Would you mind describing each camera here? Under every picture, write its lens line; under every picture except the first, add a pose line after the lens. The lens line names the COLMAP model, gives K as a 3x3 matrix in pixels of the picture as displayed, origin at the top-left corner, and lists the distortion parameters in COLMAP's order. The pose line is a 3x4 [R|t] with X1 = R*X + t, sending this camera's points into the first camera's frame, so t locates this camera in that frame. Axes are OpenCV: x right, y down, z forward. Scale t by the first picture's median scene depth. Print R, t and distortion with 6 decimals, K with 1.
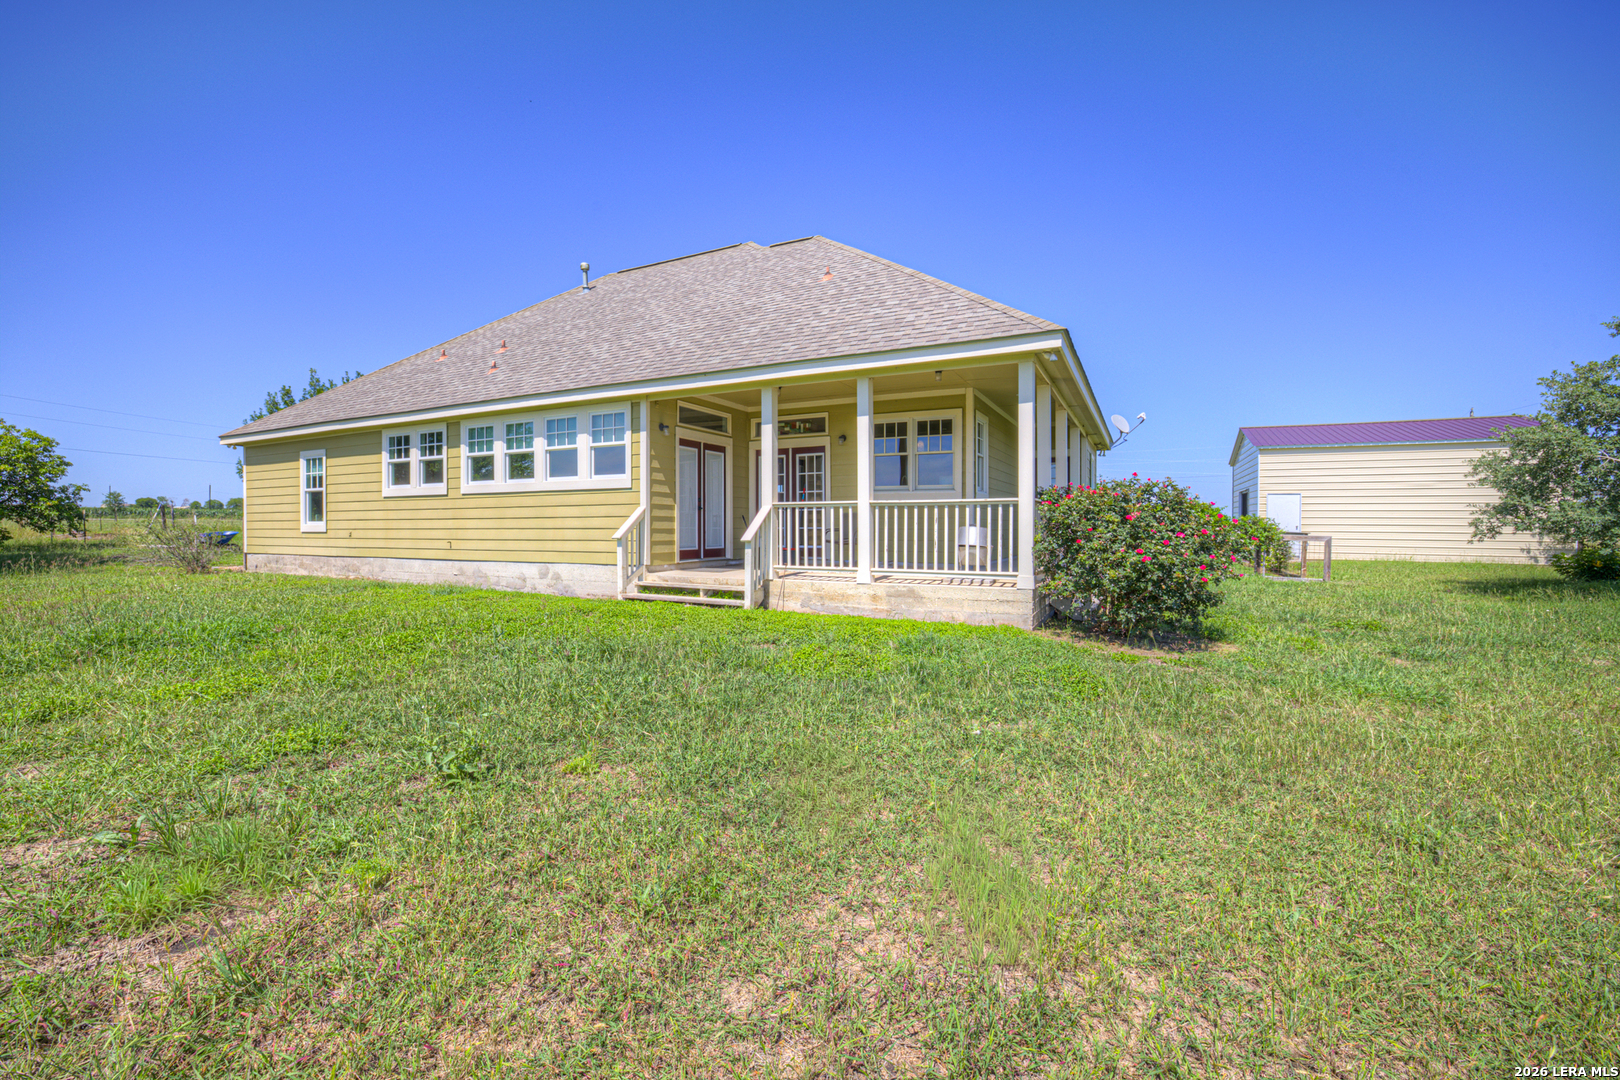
lens RADIAL K [[691.4, 0, 801.0], [0, 691.4, 528.7], [0, 0, 1]] dist [-0.002048, 0.000296]
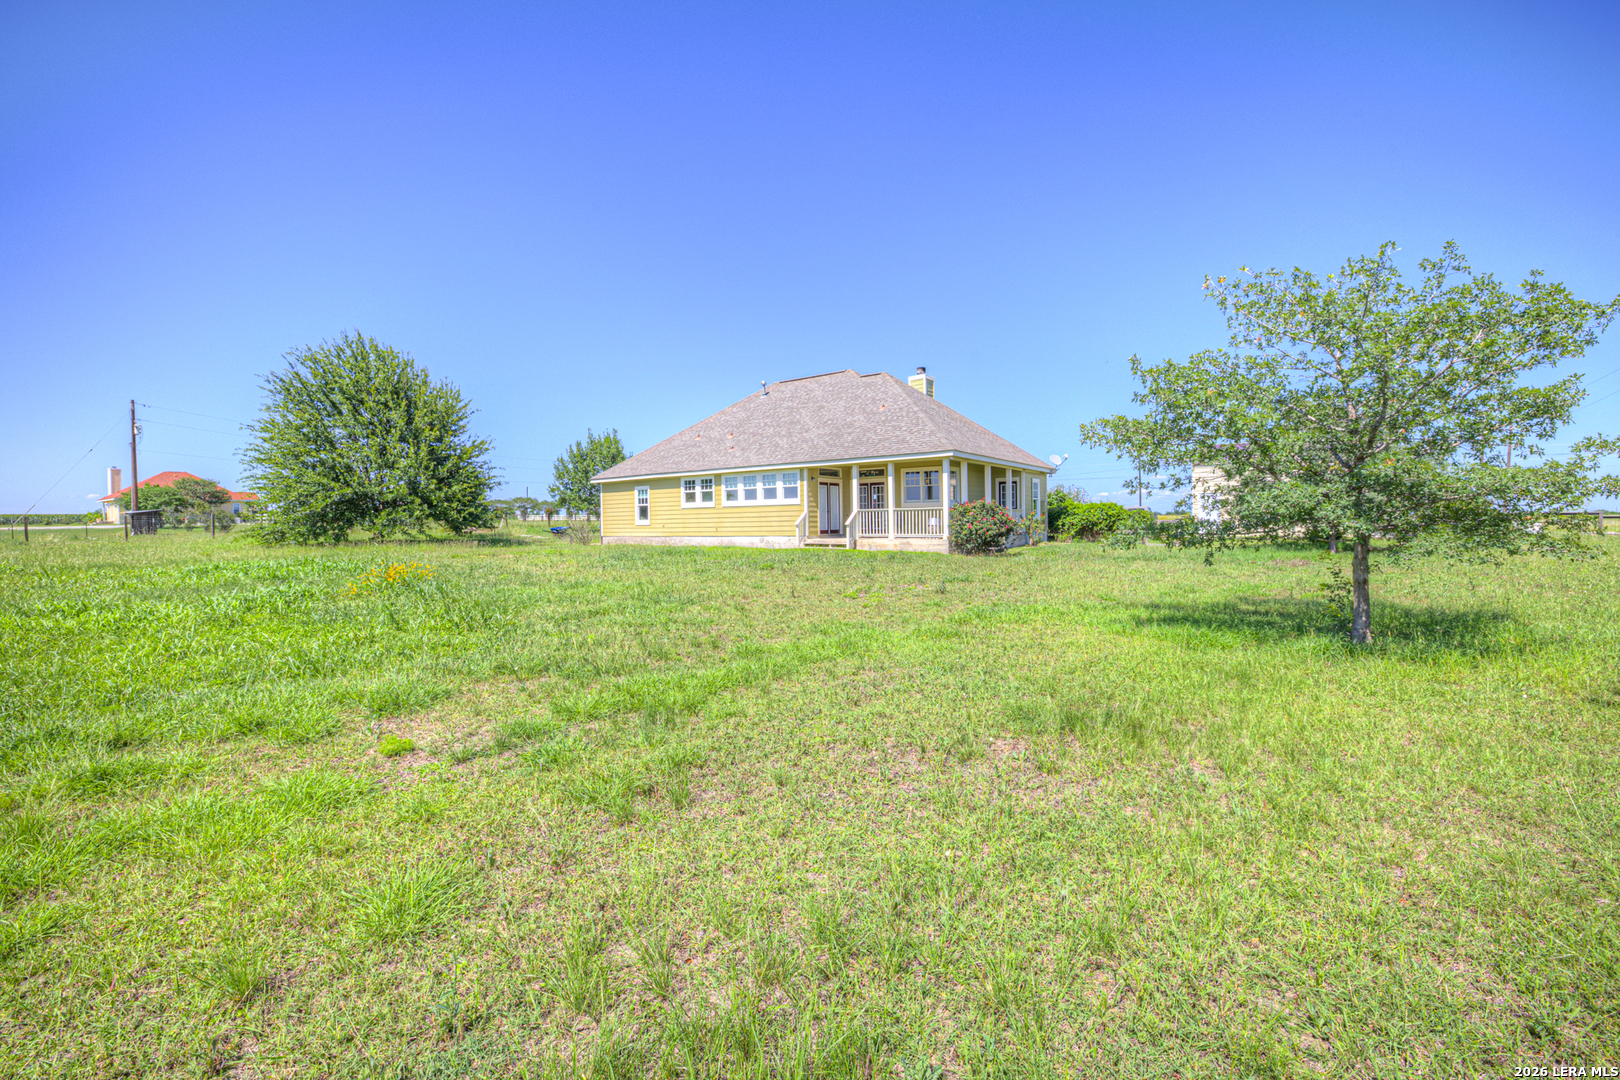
lens RADIAL K [[691.4, 0, 801.0], [0, 691.4, 528.7], [0, 0, 1]] dist [-0.002048, 0.000296]
pose [[0.986050, -0.012283, -0.165998, 0.151038], [0.013425, 0.999893, 0.005761, 0.012994], [0.165909, -0.007909, 0.986109, -1.331028]]
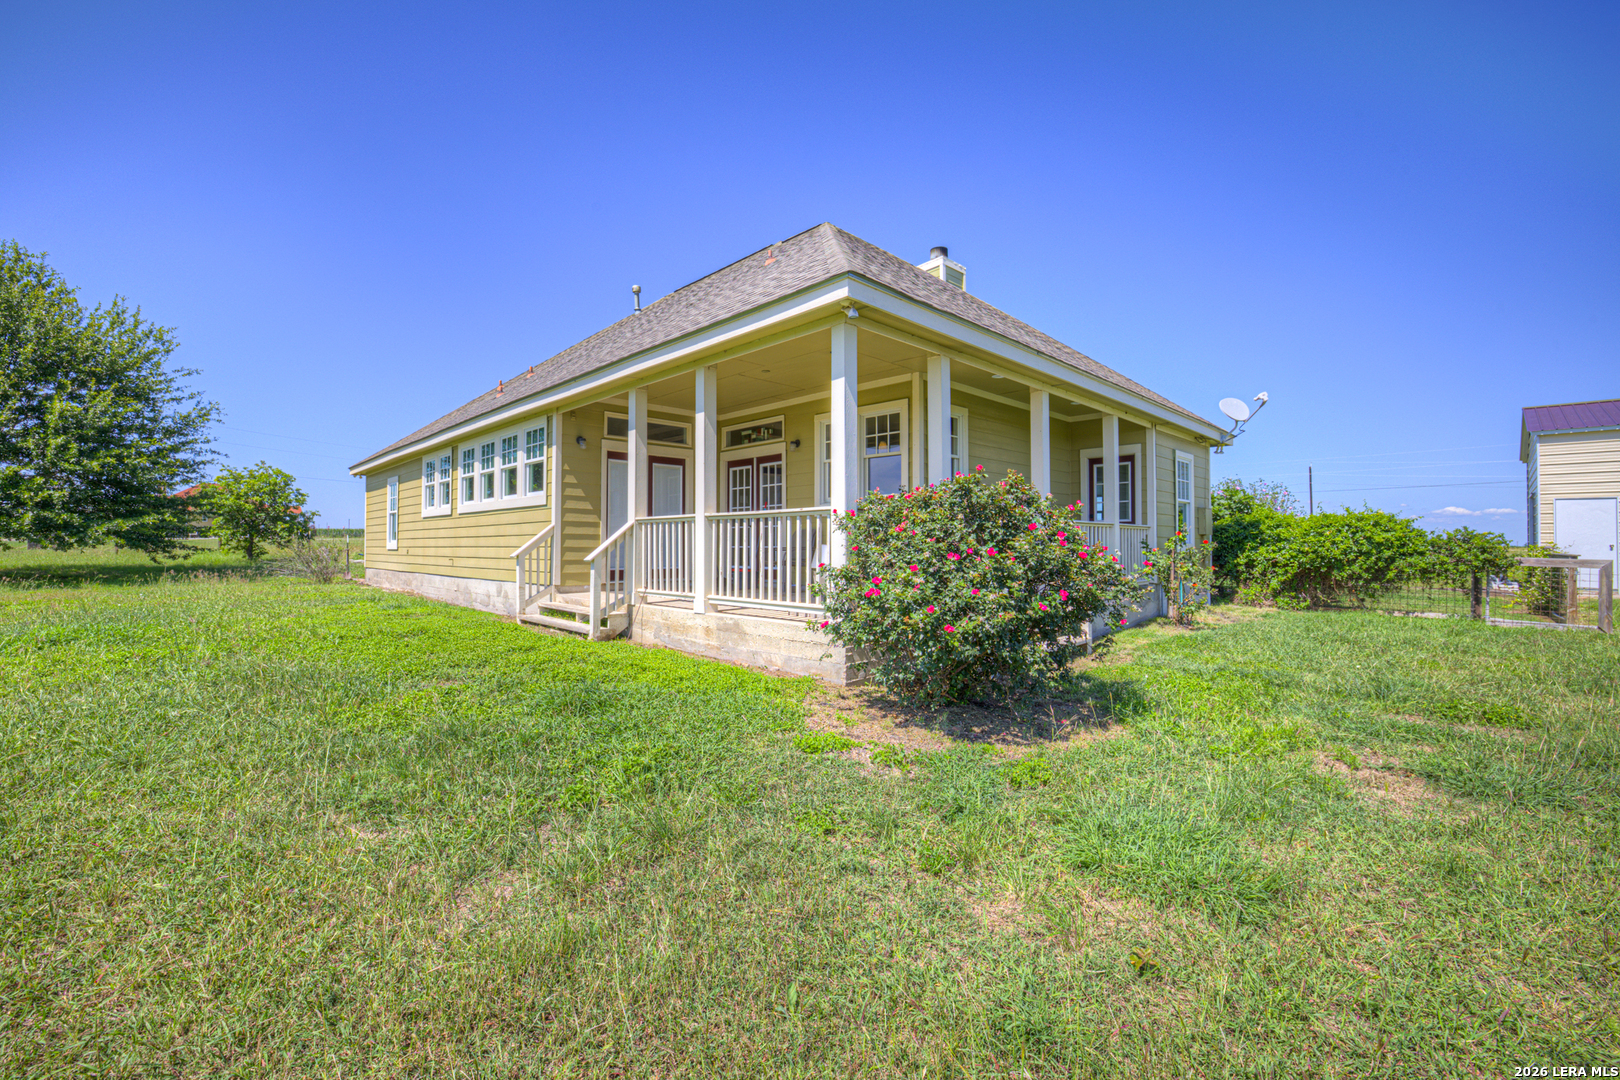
lens RADIAL K [[691.4, 0, 801.0], [0, 691.4, 528.7], [0, 0, 1]] dist [-0.002048, 0.000296]
pose [[0.945894, -0.006771, -0.324405, 0.380791], [-0.001935, 0.999647, -0.026506, -0.000793], [0.324470, 0.025700, 0.945547, 0.199186]]
